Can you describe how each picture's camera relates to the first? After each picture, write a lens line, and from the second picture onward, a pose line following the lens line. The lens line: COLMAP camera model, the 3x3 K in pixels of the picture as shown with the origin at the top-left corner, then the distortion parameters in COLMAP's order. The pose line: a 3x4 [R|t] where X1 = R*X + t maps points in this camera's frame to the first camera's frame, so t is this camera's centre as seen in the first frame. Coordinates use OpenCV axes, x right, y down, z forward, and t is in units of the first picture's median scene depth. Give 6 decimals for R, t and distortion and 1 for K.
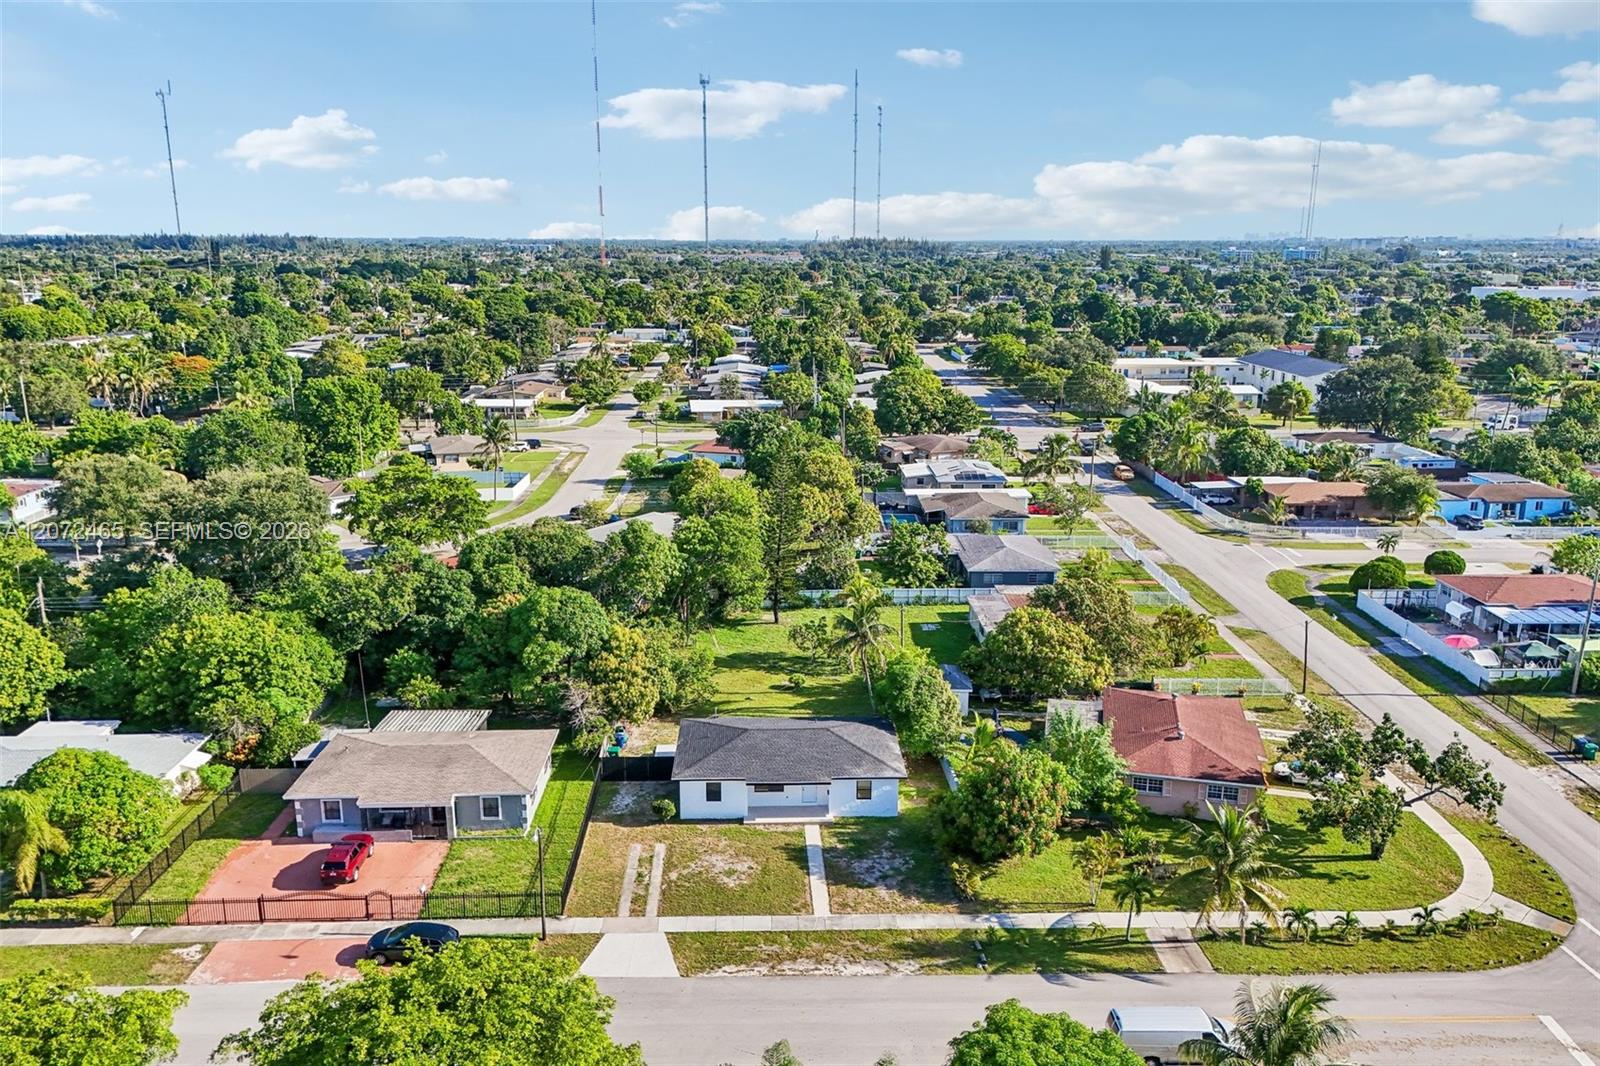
lens RADIAL K [[1197.4, 0, 800.9], [0, 1197.4, 532.8], [0, 0, 1]] dist [0.072105, -0.051086]
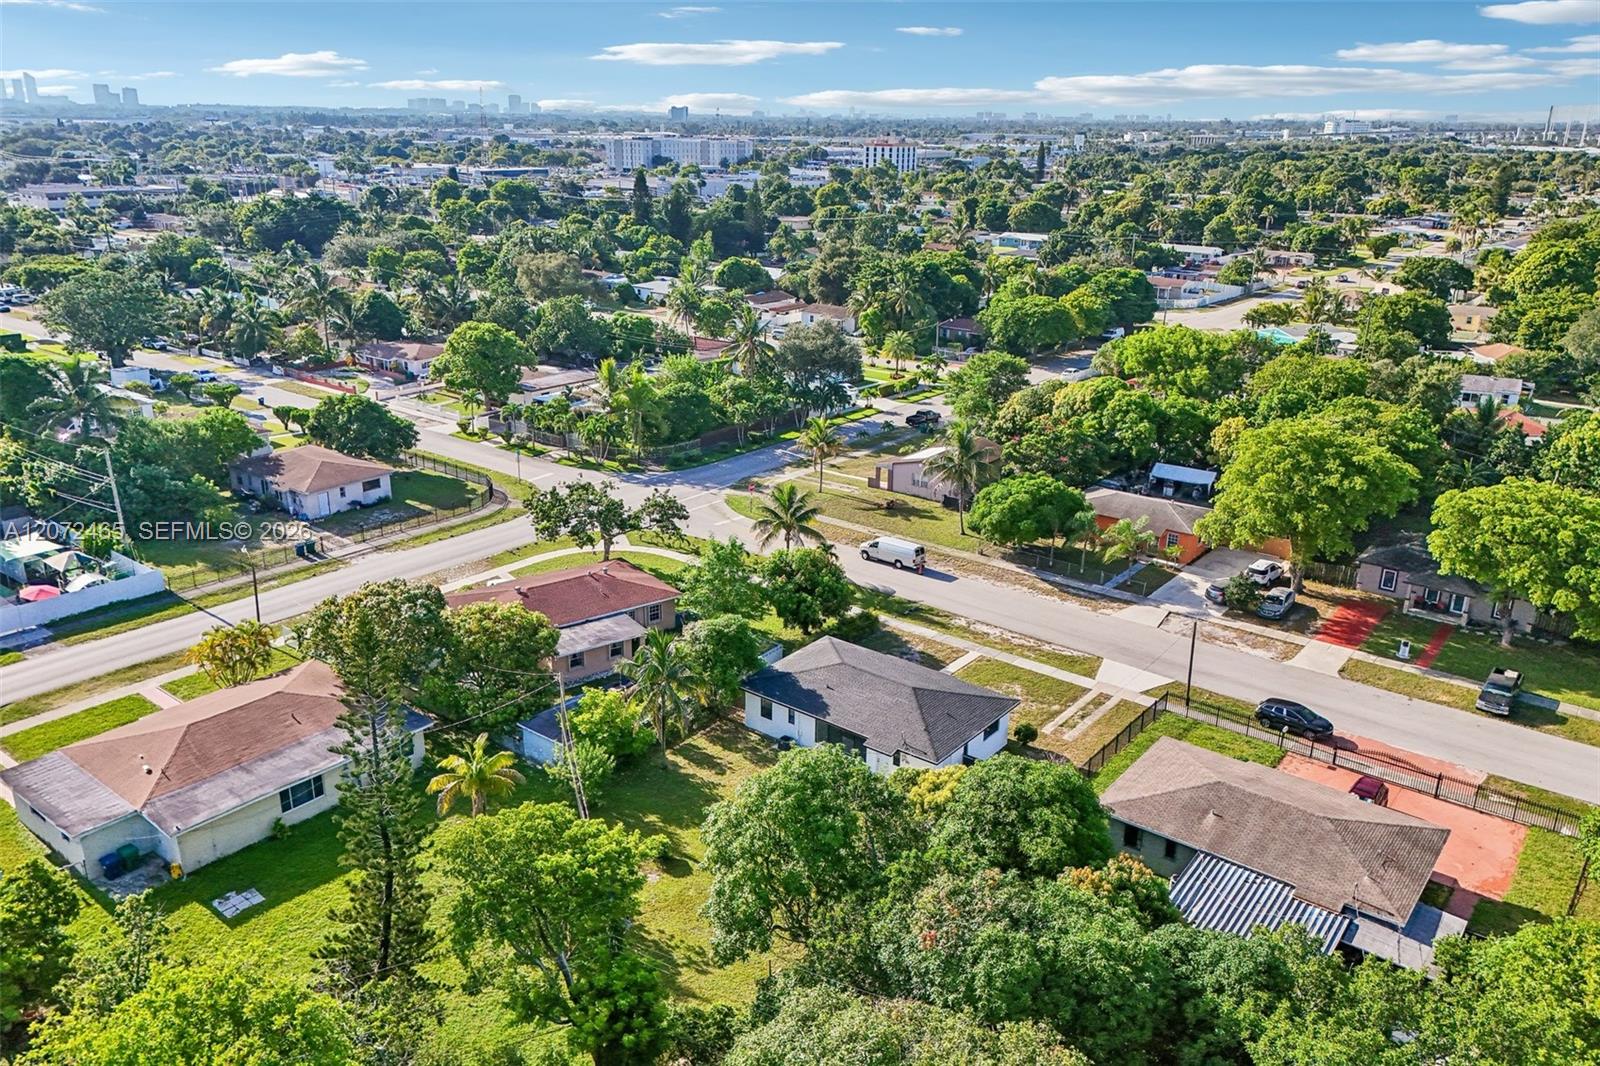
lens RADIAL K [[1184.7, 0, 802.7], [0, 1184.7, 527.4], [0, 0, 1]] dist [0.109895, -0.159590]
pose [[-0.766989, -0.221586, 0.602185, -0.450574], [0.136746, 0.860475, 0.490798, -0.357232], [-0.626919, 0.458783, -0.629675, 1.426093]]
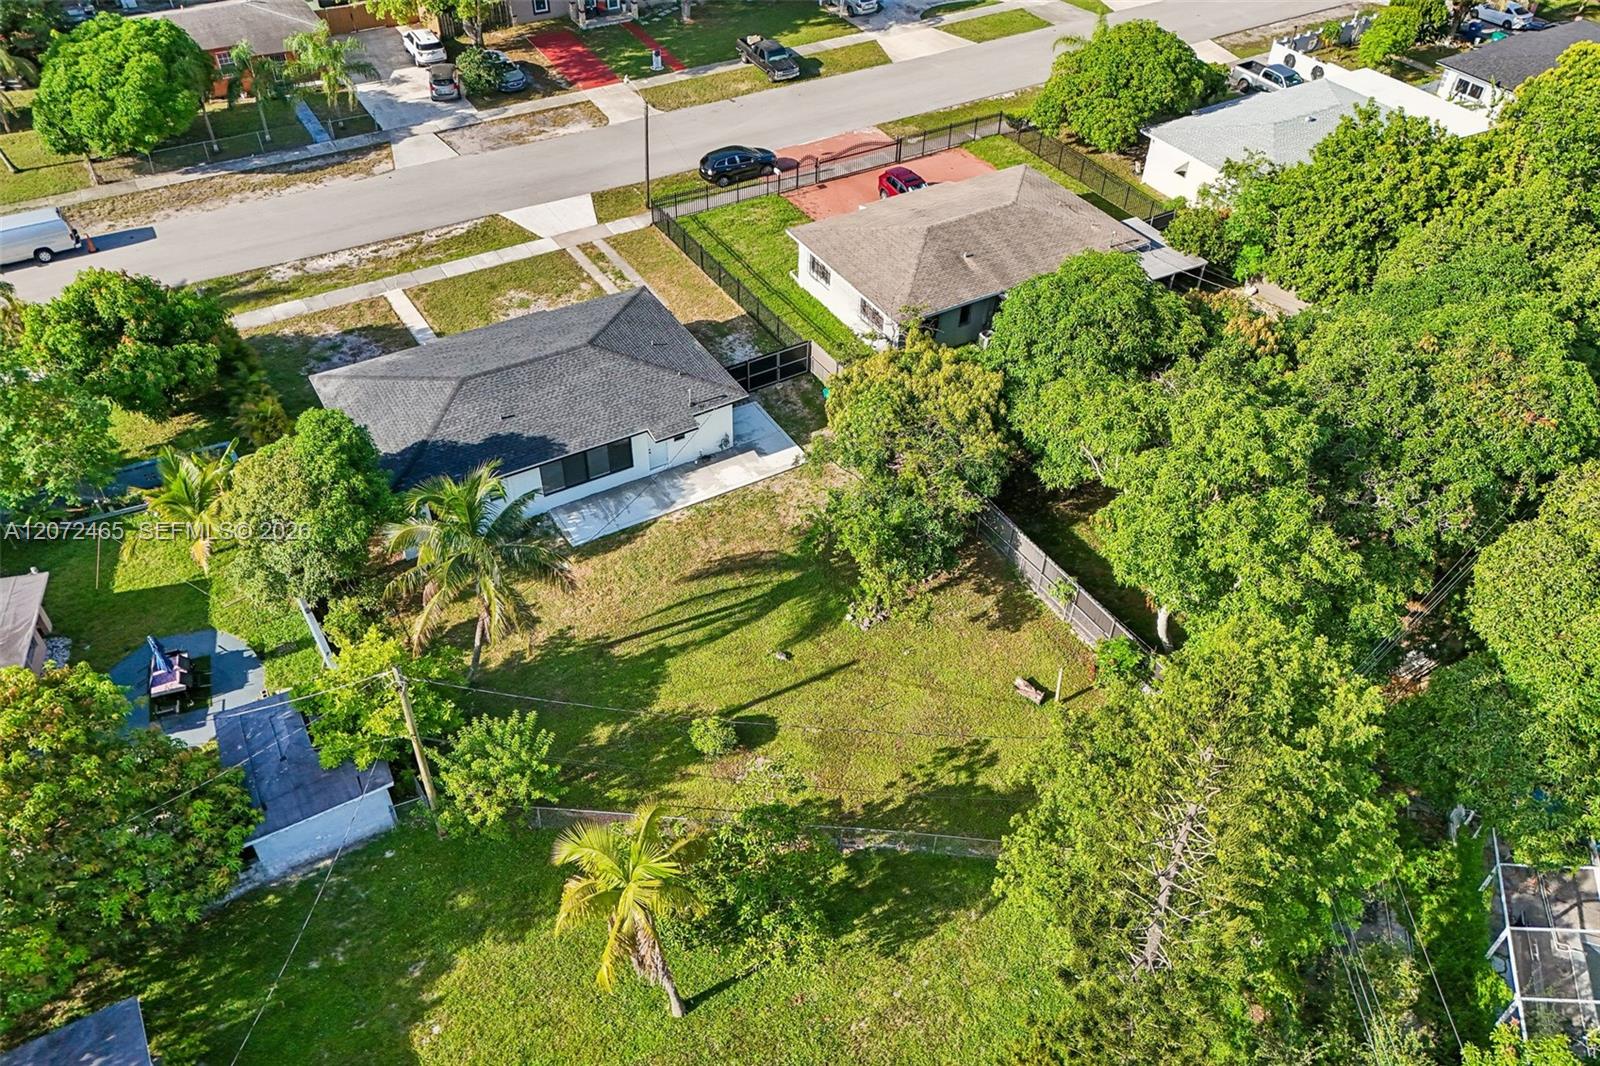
lens RADIAL K [[1193.2, 0, 798.6], [0, 1193.2, 529.6], [0, 0, 1]] dist [0.062899, -0.054478]
pose [[-0.874083, 0.309982, -0.374018, 0.109226], [-0.138285, 0.579305, 0.803295, -0.261537], [0.465678, 0.753868, -0.463495, 1.283310]]
